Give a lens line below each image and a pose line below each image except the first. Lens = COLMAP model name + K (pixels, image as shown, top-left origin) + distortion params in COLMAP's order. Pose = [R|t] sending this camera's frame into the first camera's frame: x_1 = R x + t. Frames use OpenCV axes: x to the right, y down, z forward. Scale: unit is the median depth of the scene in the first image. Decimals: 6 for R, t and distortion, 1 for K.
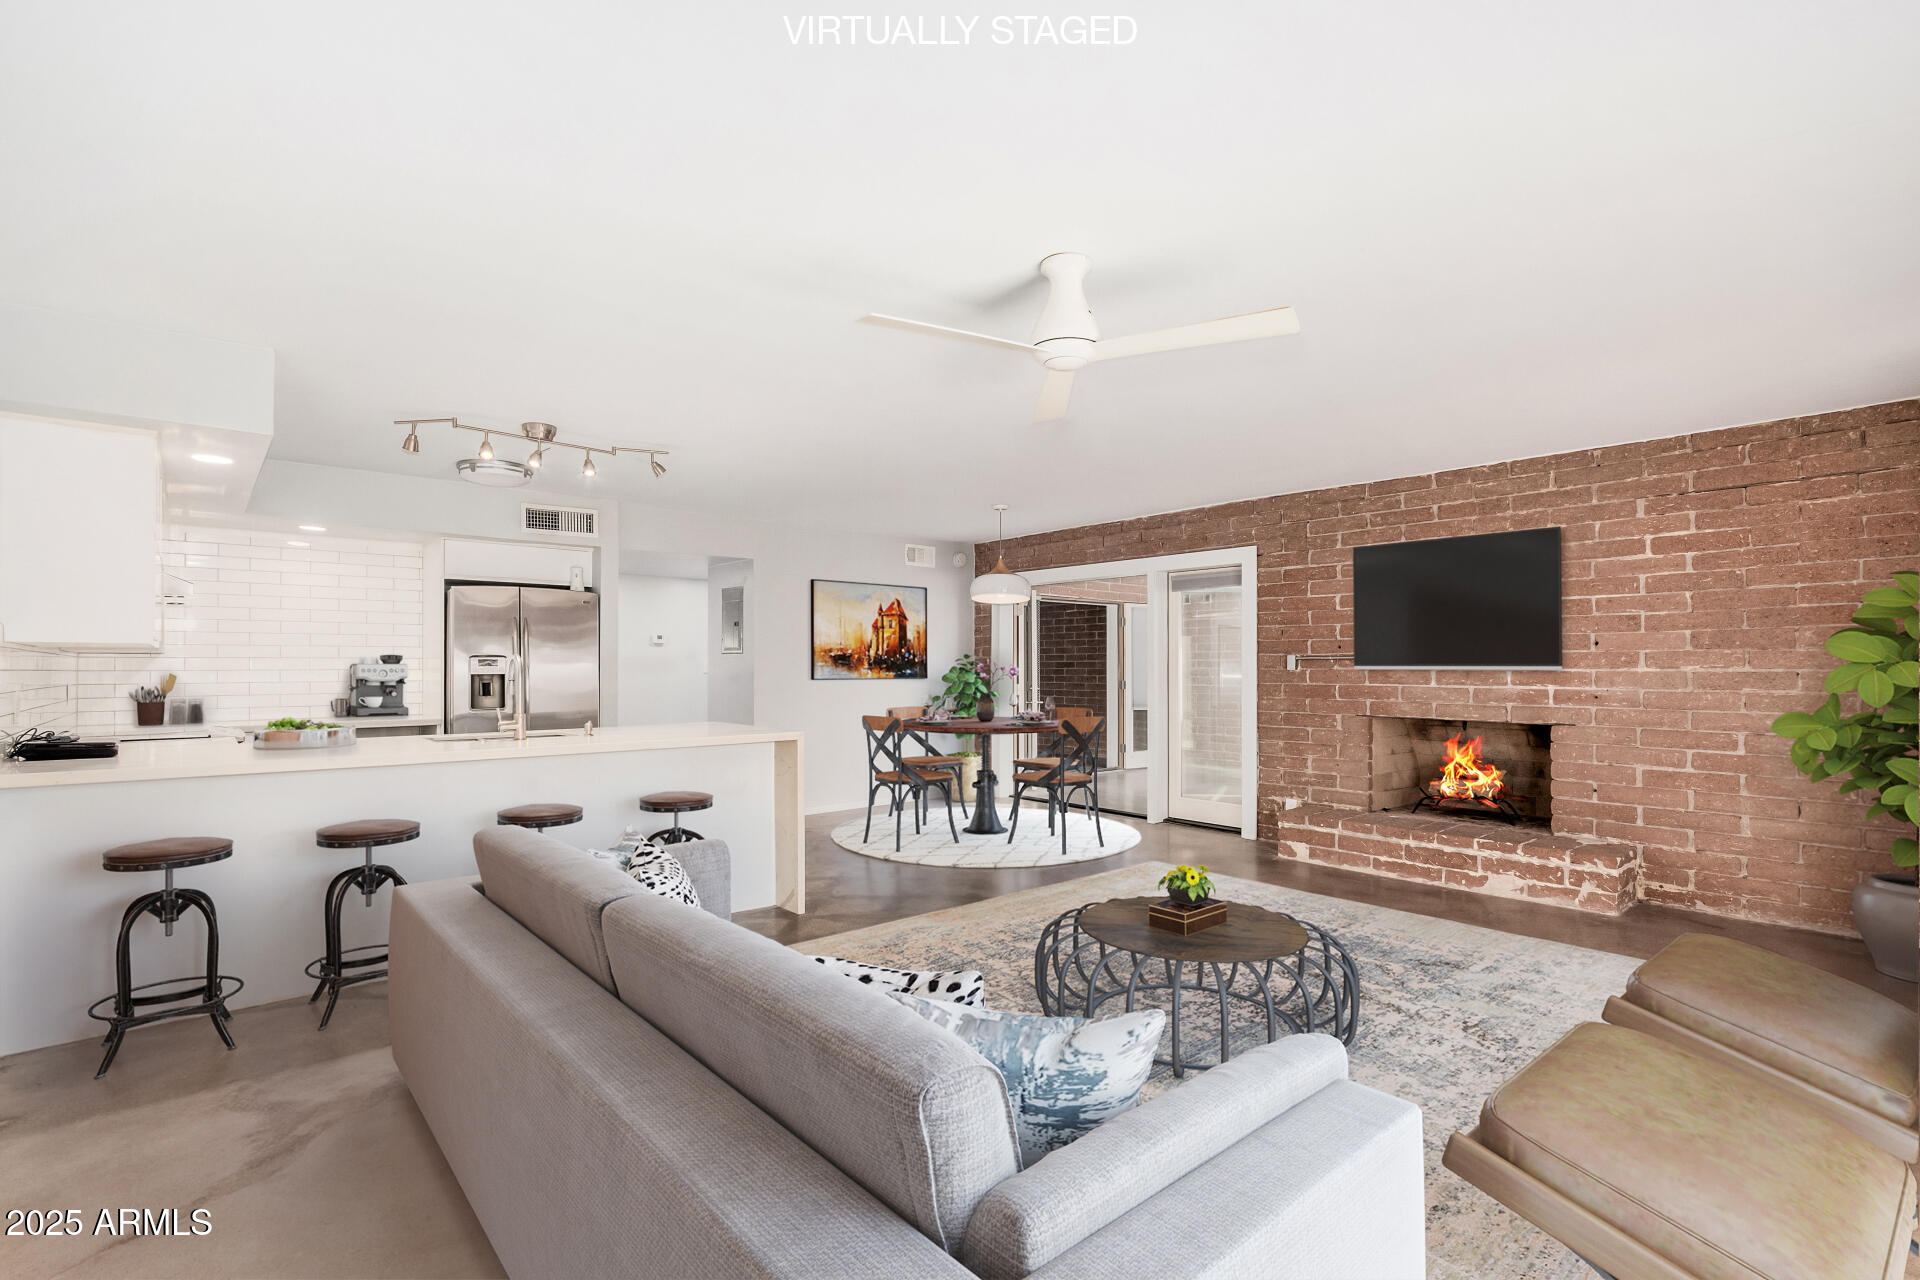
lens RADIAL K [[894.7, 0, 958.5], [0, 894.7, 668.7], [0, 0, 1]] dist [0.005998, 0.000260]
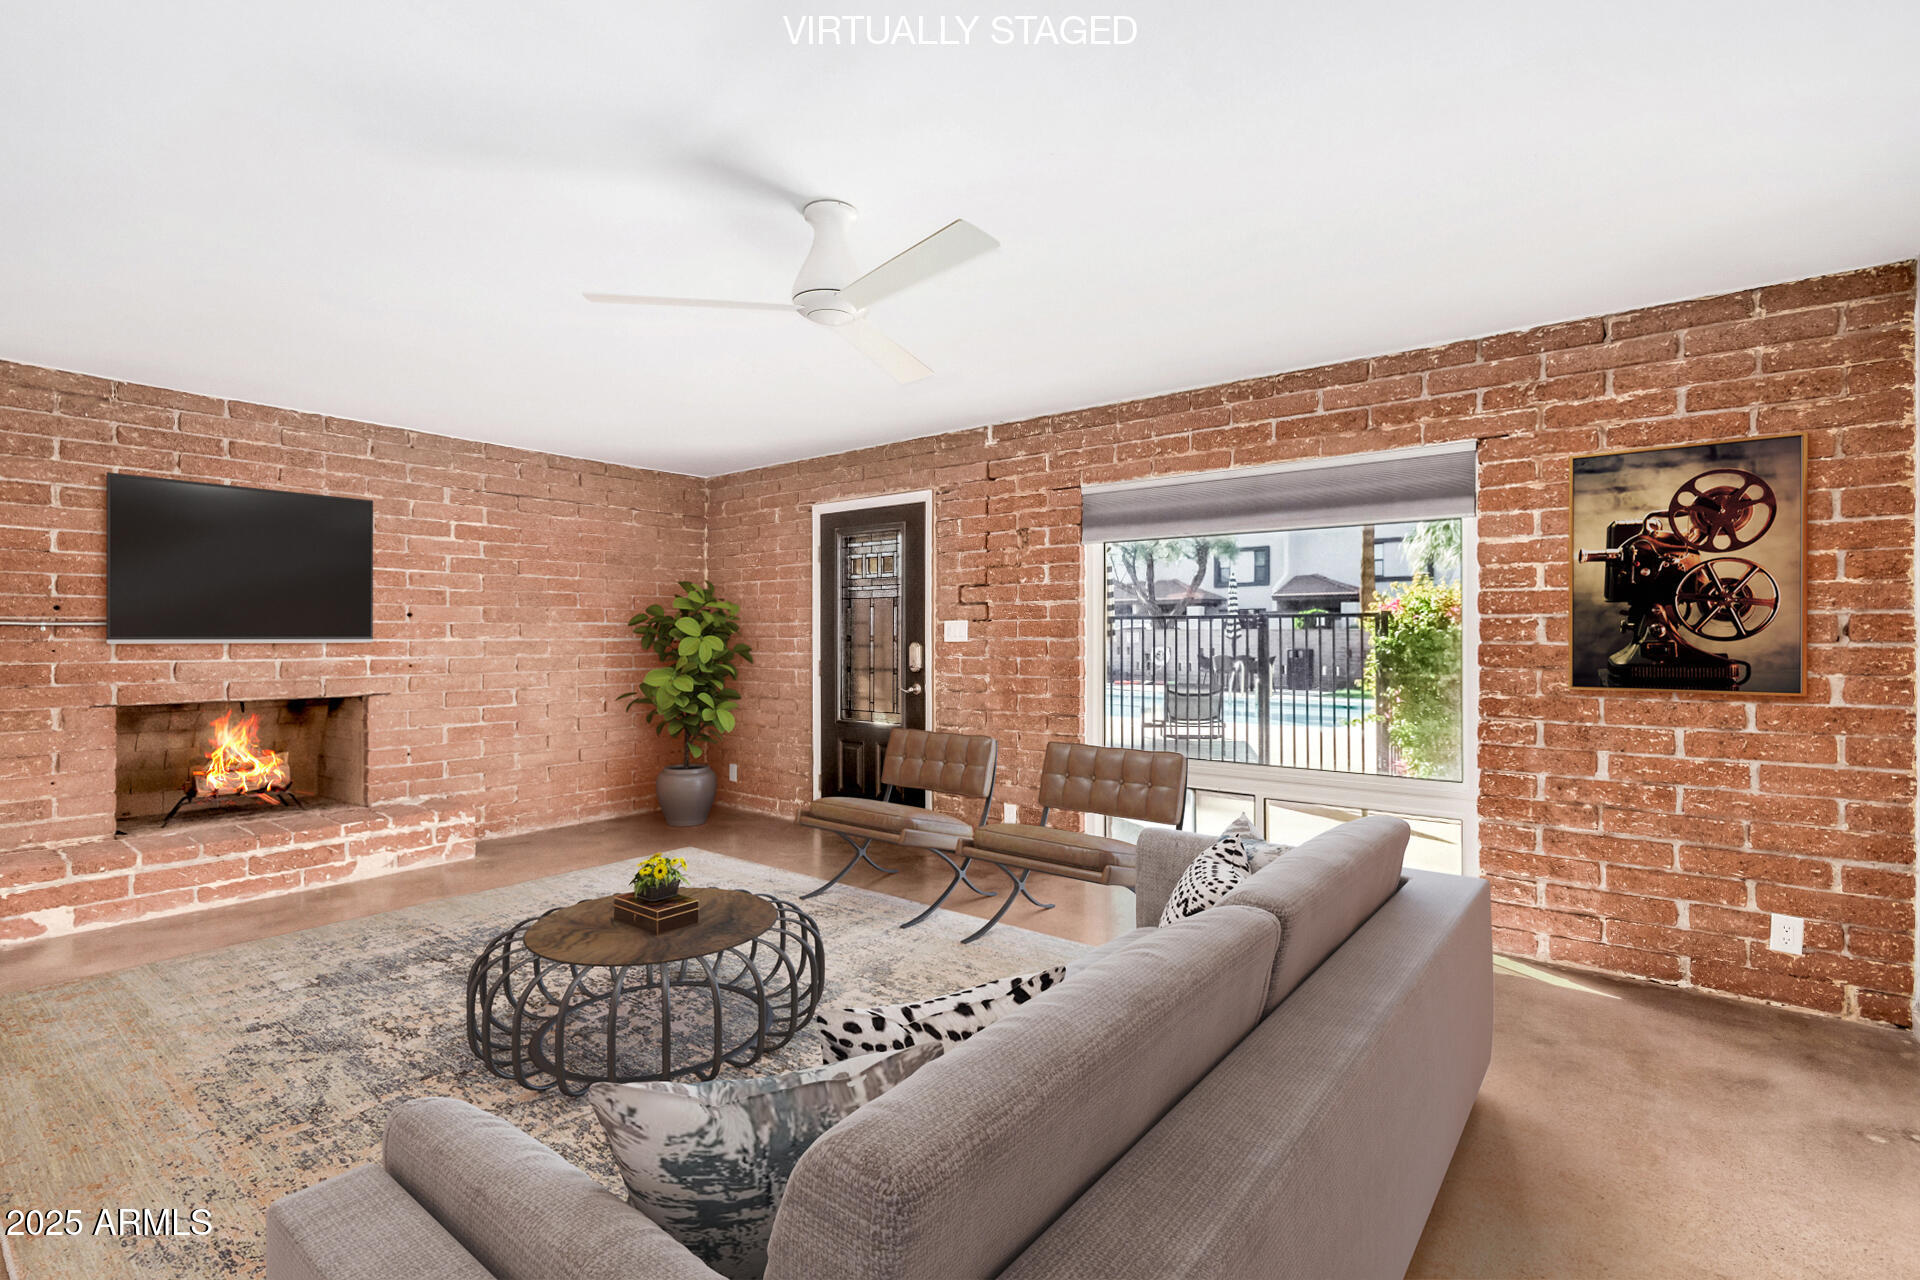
lens RADIAL K [[900.9, 0, 963.4], [0, 900.9, 639.2], [0, 0, 1]] dist [0.004429, 0.001598]
pose [[-0.194662, -0.002289, 0.980868, -0.456577], [0.002431, 0.999993, 0.002816, -0.000975], [-0.980867, 0.002932, -0.194655, 0.563968]]
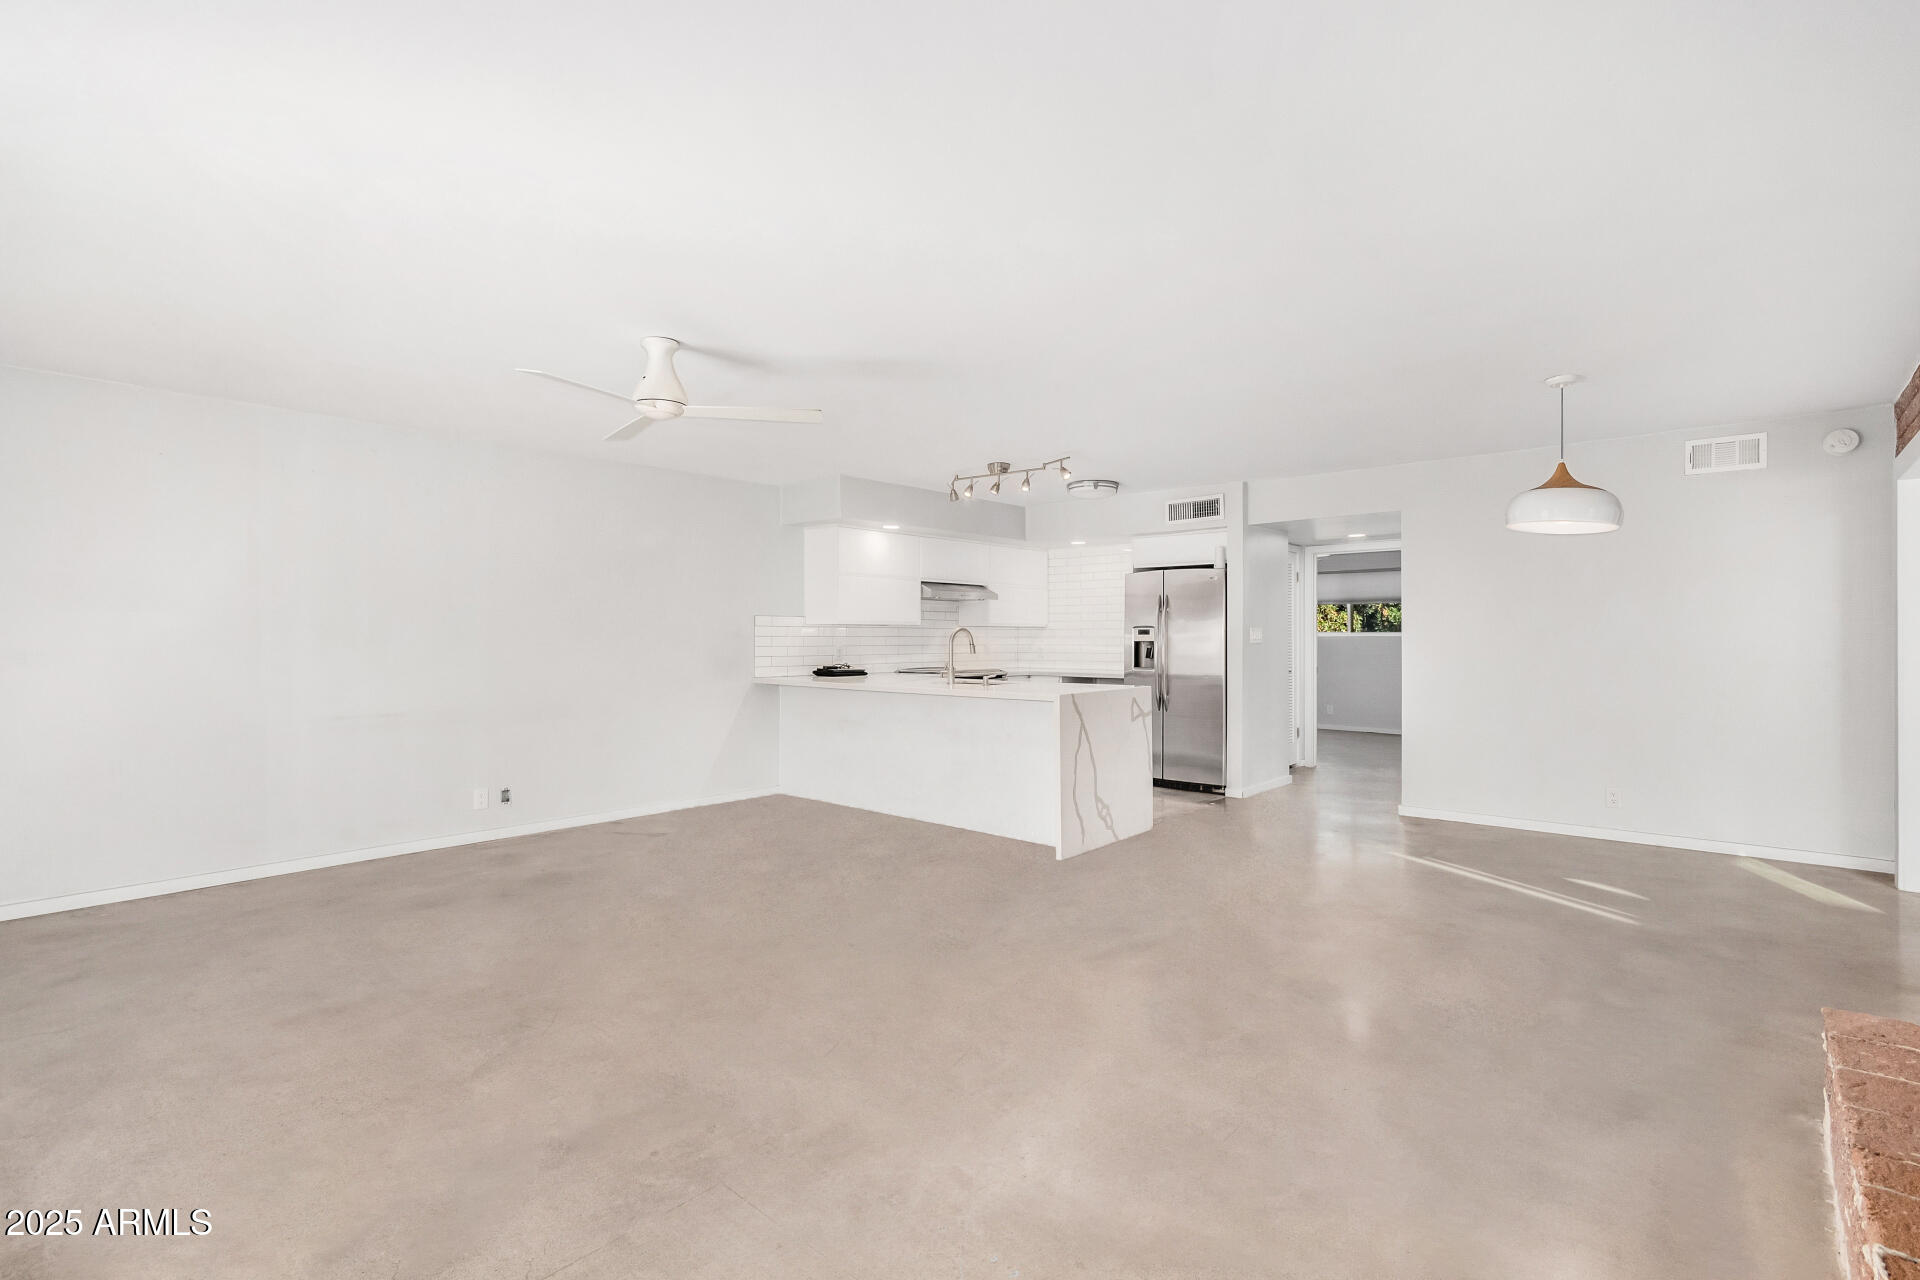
lens RADIAL K [[900.9, 0, 963.4], [0, 900.9, 639.2], [0, 0, 1]] dist [0.004429, 0.001598]
pose [[0.159641, 0.002806, -0.987171, 0.841254], [-0.002974, 0.999993, 0.002362, 0.001495], [0.987171, 0.002559, 0.159648, 0.652364]]
